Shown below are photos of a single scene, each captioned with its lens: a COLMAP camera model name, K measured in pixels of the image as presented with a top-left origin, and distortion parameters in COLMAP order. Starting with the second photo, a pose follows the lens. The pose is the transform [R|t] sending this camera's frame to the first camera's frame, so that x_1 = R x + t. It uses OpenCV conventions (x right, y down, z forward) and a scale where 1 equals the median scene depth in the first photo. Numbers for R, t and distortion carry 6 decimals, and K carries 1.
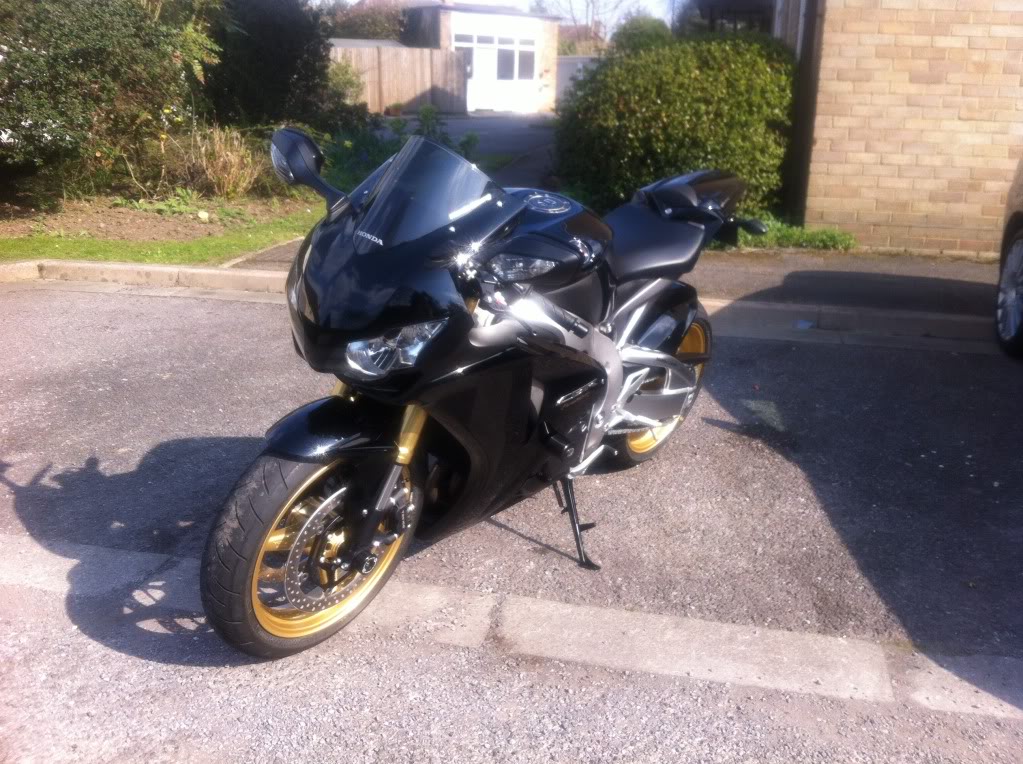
lens RADIAL K [[1007.7, 0, 477.9], [0, 1007.7, 393.7], [0, 0, 1]] dist [-0.025759, 0.000000]
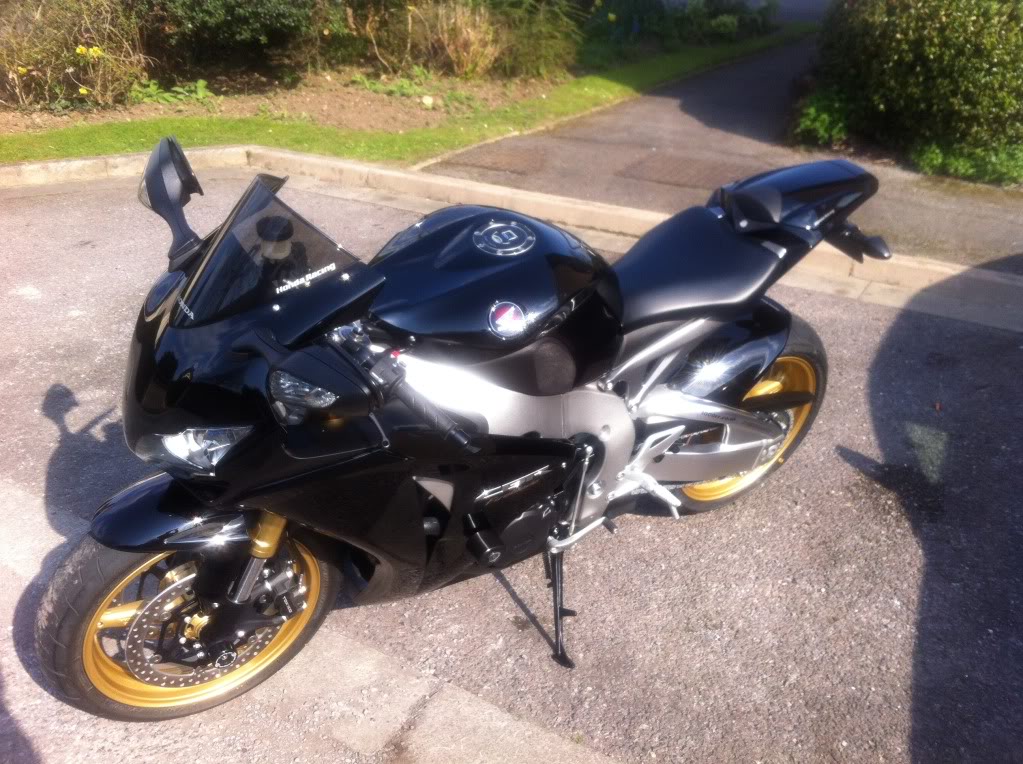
lens RADIAL K [[1007.7, 0, 491.6], [0, 1007.7, 374.9], [0, 0, 1]] dist [-0.025759, 0.000000]
pose [[0.946889, 0.130279, -0.293987, 0.121831], [-0.089941, 0.985063, 0.146837, -0.080266], [0.308725, -0.112597, 0.944463, 0.103259]]
